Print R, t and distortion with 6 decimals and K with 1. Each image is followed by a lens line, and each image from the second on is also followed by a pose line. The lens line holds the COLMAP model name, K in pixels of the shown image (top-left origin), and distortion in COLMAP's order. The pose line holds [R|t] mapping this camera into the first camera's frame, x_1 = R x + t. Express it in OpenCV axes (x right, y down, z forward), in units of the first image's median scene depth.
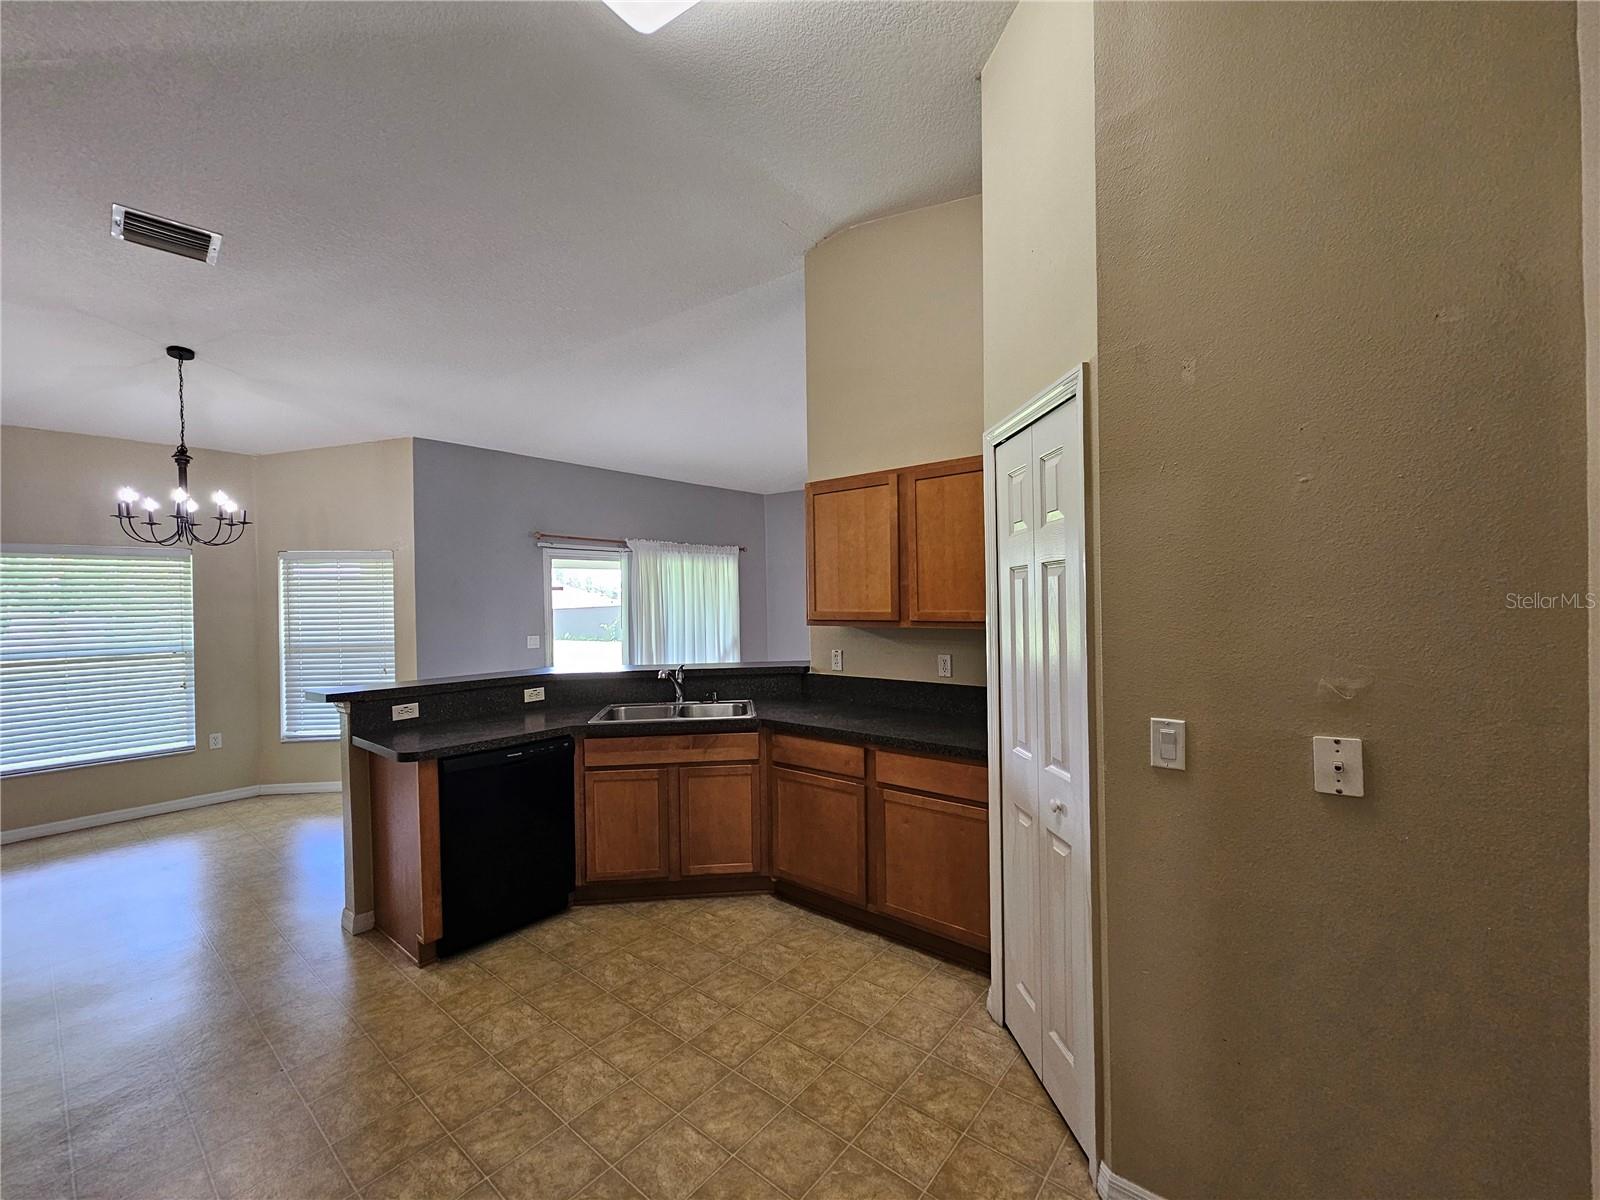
lens RADIAL K [[657.2, 0, 799.7], [0, 657.2, 605.9], [0, 0, 1]] dist [-0.006264, 0.002617]
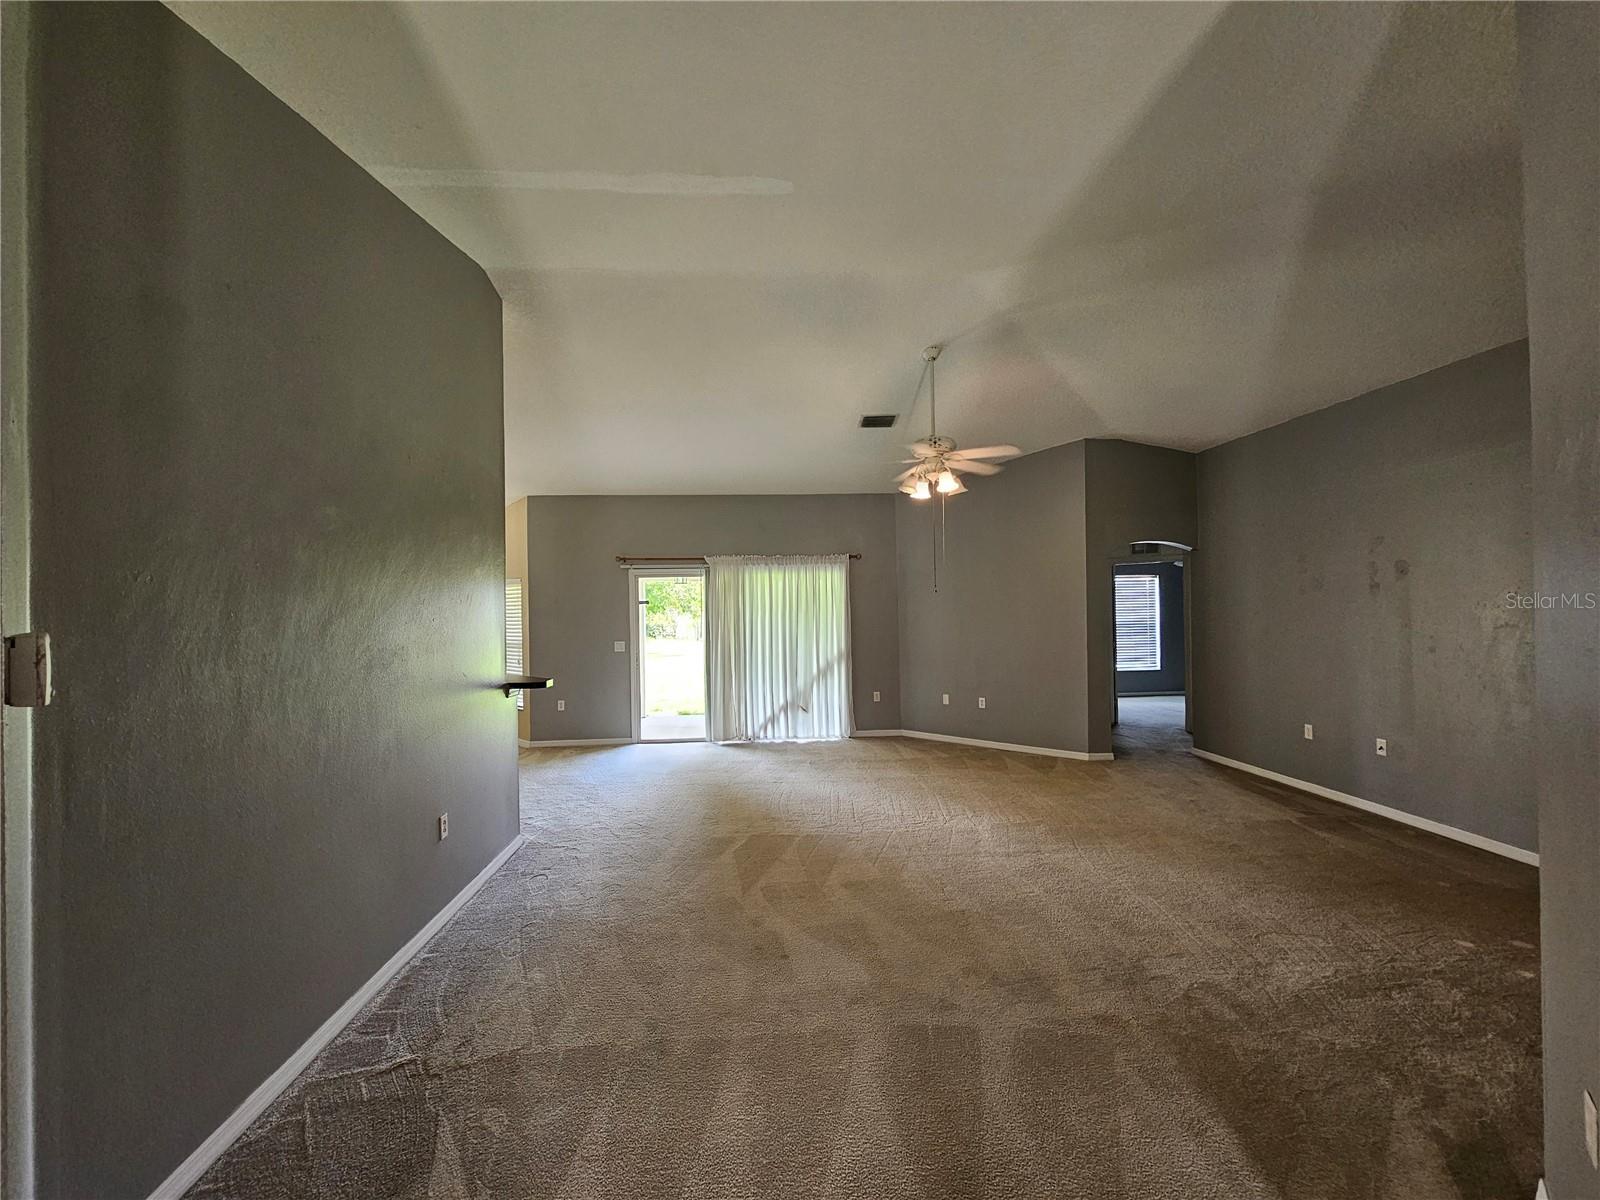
lens RADIAL K [[657.2, 0, 787.6], [0, 657.2, 604.2], [0, 0, 1]] dist [-0.006264, 0.002617]
pose [[0.681177, -0.005910, -0.732095, 1.384852], [0.000449, 0.999971, -0.007655, -0.027636], [0.732118, 0.004886, 0.681160, 0.756813]]
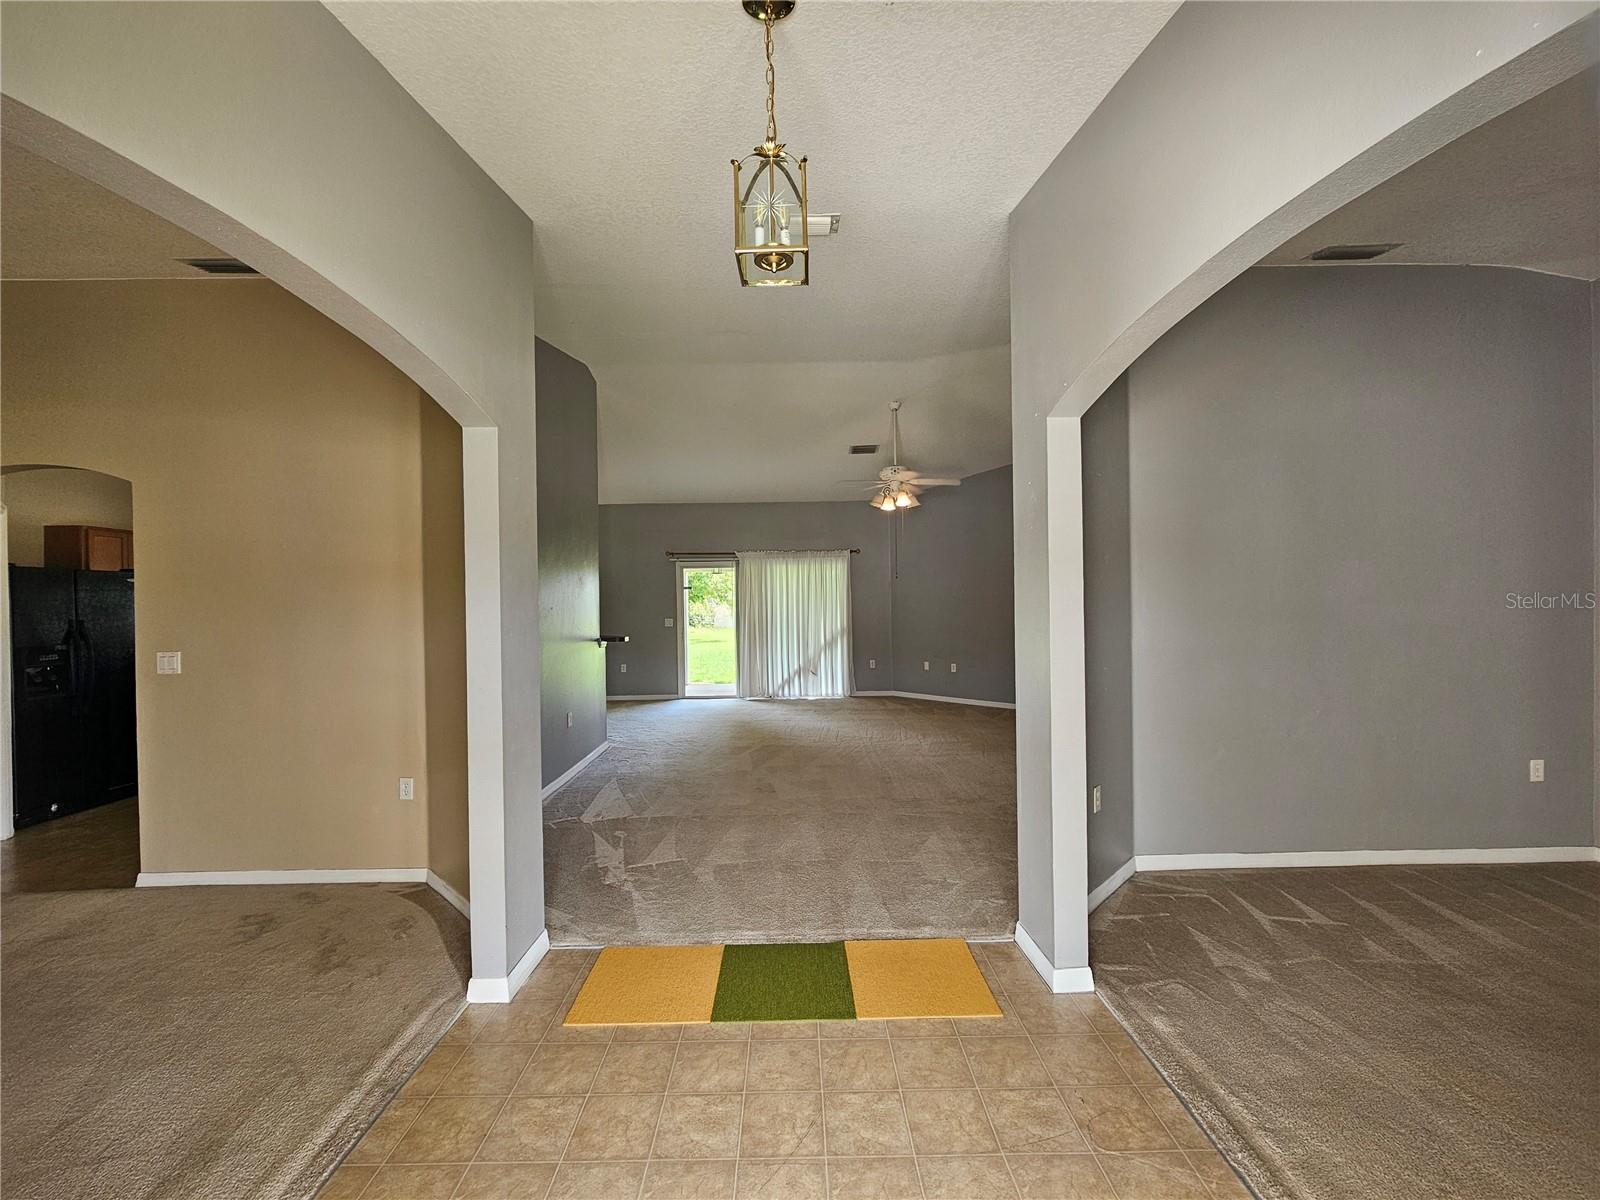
lens RADIAL K [[657.2, 0, 795.9], [0, 657.2, 609.0], [0, 0, 1]] dist [-0.006264, 0.002617]
pose [[0.646848, 0.008356, -0.762573, 1.920258], [-0.001315, 0.999951, 0.009841, 0.012998], [0.762618, -0.005363, 0.646827, 0.419023]]
